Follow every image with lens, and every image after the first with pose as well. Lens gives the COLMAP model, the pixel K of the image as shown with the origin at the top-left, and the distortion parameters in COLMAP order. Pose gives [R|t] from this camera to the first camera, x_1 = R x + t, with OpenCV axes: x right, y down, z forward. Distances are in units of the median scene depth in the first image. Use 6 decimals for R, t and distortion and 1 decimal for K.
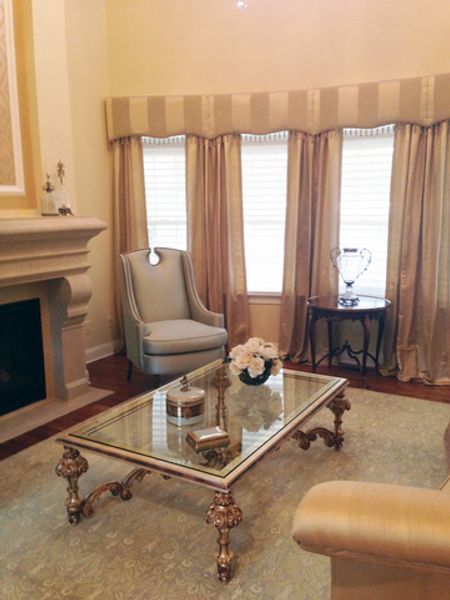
lens RADIAL K [[546.3, 0, 222.7], [0, 546.3, 303.3], [0, 0, 1]] dist [0.107347, -0.173831]
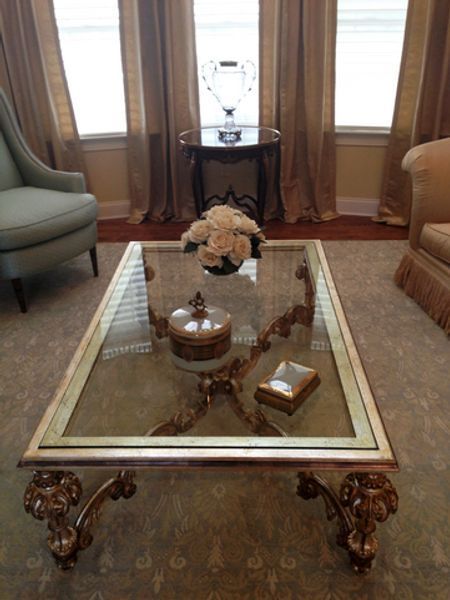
lens RADIAL K [[546.3, 0, 222.7], [0, 546.3, 303.3], [0, 0, 1]] dist [0.107347, -0.173831]
pose [[0.876168, -0.233723, 0.421548, -0.172945], [0.101074, 0.944216, 0.313432, -0.025034], [-0.471289, -0.232011, 0.850916, 0.268262]]
